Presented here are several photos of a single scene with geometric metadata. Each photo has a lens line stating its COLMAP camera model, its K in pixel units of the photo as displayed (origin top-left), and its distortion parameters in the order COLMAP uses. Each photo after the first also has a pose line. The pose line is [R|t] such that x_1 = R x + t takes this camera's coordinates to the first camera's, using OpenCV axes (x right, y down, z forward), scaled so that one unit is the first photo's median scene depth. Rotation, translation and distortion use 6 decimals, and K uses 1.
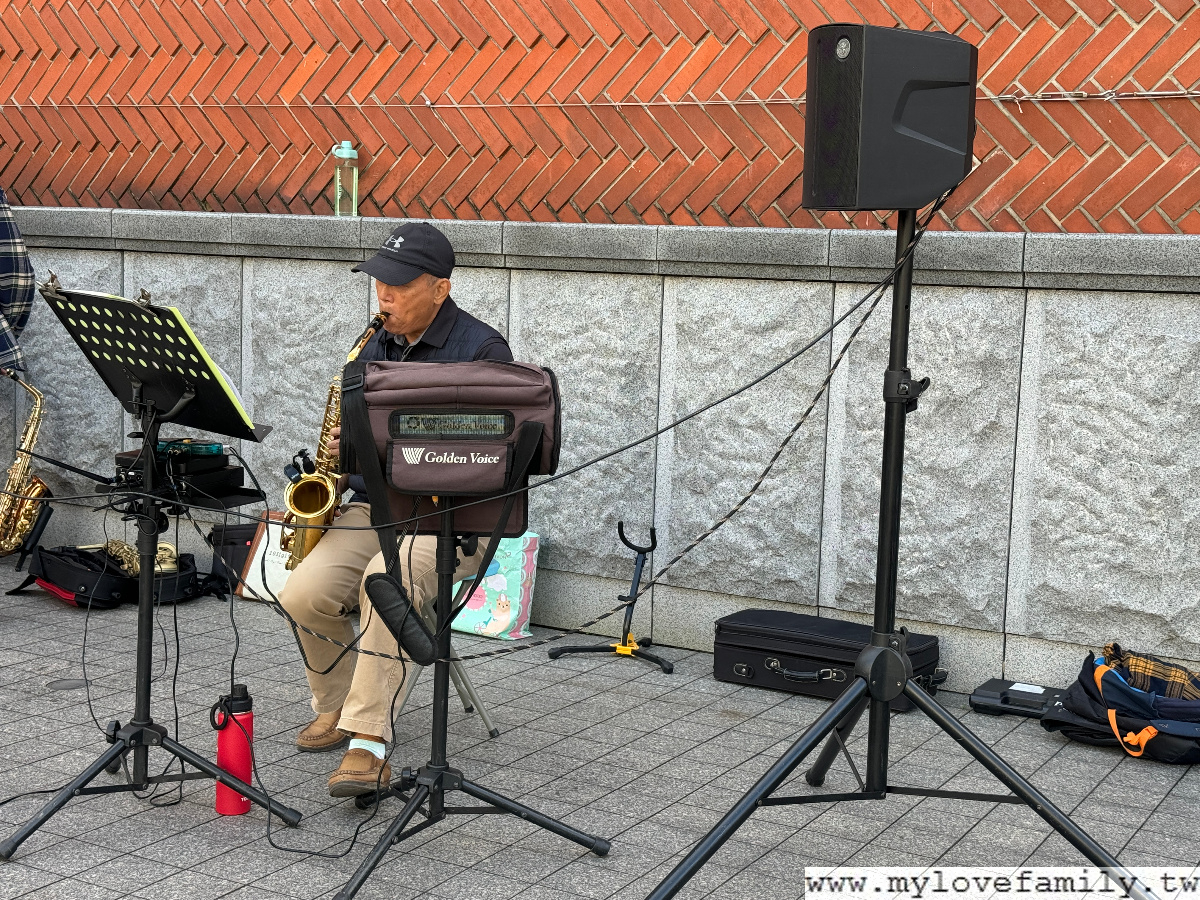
lens RADIAL K [[1676.6, 0, 601.0], [0, 1676.6, 451.4], [0, 0, 1]] dist [0.077772, 0.000000]
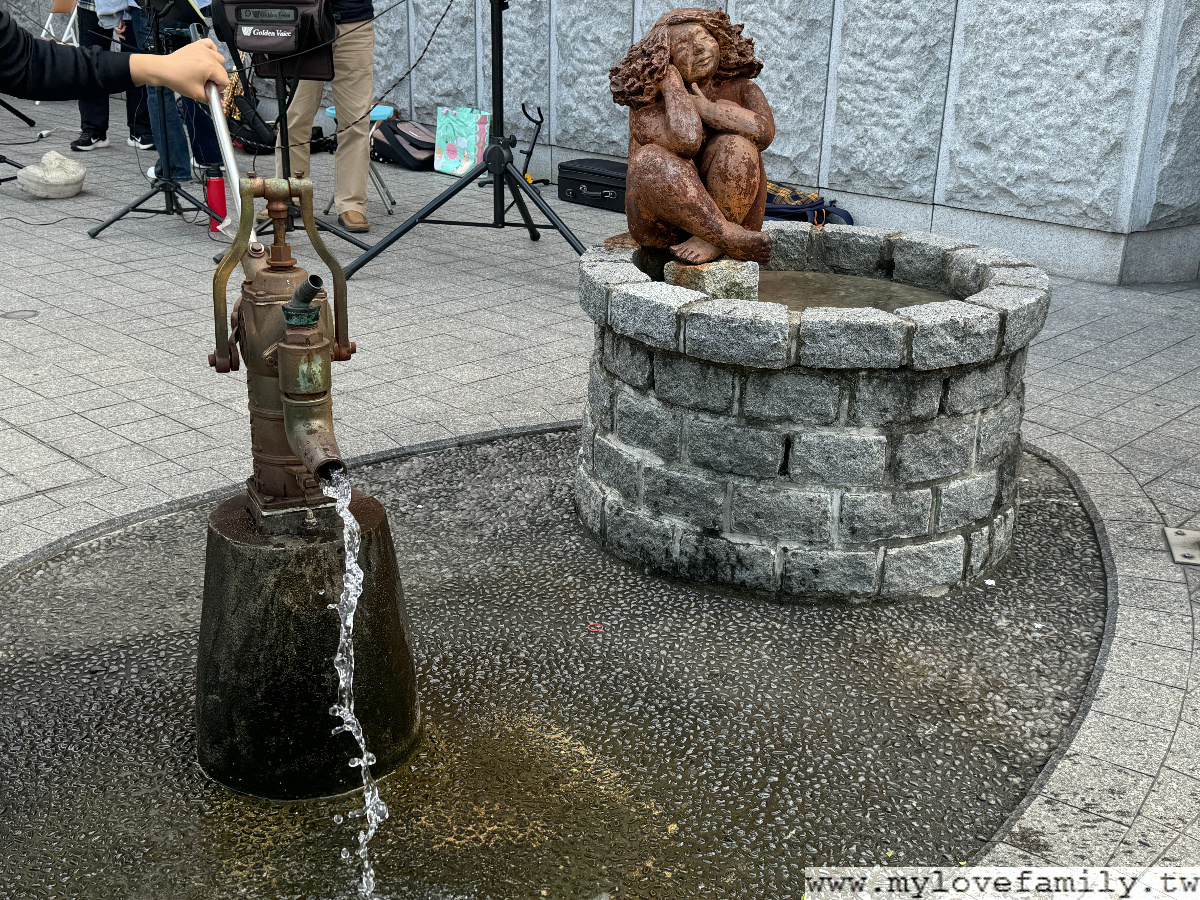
lens RADIAL K [[1344.3, 0, 599.6], [0, 1344.3, 455.1], [0, 0, 1]] dist [0.027480, 0.000000]
pose [[0.971199, 0.073947, -0.226506, 0.400510], [-0.017770, 0.970455, 0.240629, 0.056806], [0.237608, -0.229673, 0.943818, -0.279569]]
